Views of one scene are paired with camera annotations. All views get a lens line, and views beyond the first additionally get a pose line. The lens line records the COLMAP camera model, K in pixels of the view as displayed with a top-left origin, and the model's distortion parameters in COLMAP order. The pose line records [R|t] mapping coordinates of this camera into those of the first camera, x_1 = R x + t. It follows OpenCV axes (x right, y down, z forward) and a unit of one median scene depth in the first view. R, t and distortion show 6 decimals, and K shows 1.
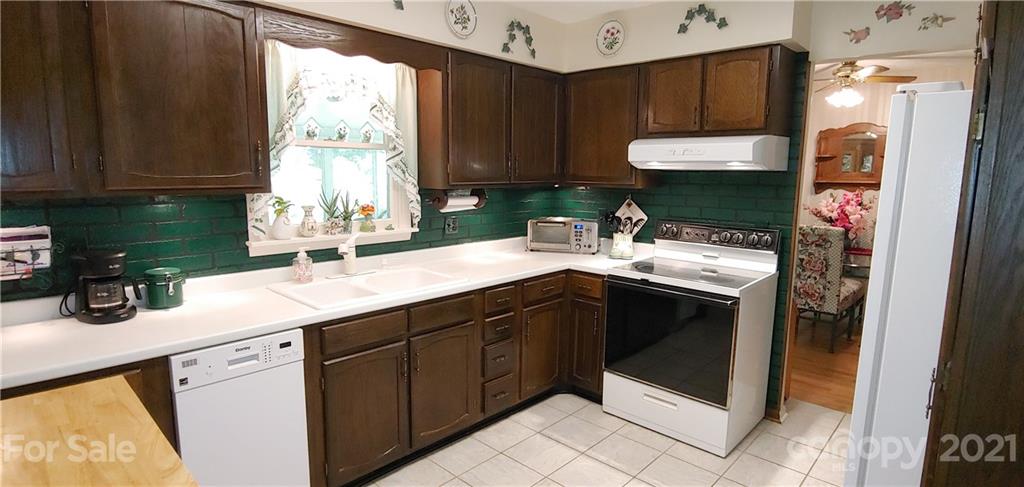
lens RADIAL K [[512.5, 0, 513.2], [0, 512.5, 241.3], [0, 0, 1]] dist [-0.027982, -0.001224]
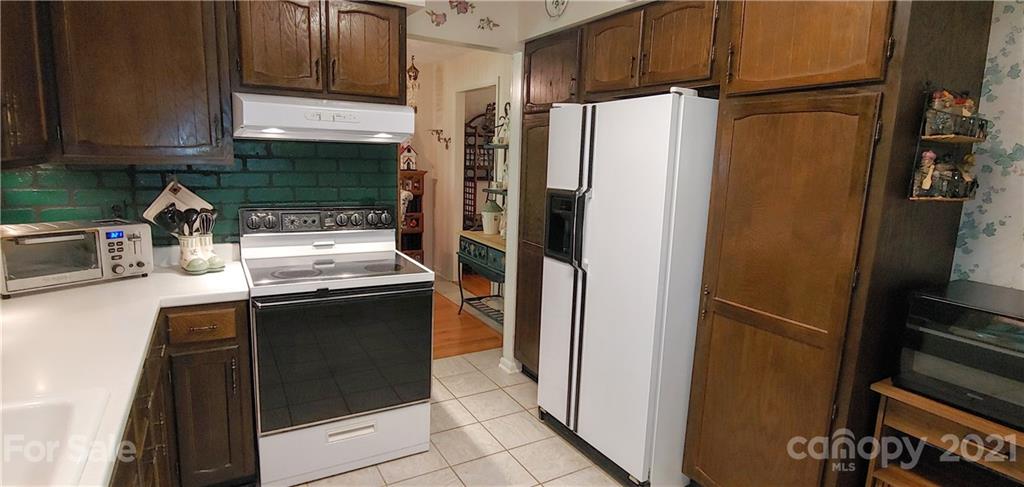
lens RADIAL K [[512.5, 0, 515.7], [0, 512.5, 242.9], [0, 0, 1]] dist [-0.027982, -0.001224]
pose [[0.275497, -0.160922, 0.947737, -0.315794], [0.100918, 0.985283, 0.137962, -0.057760], [-0.955990, 0.057636, 0.287682, 0.459258]]
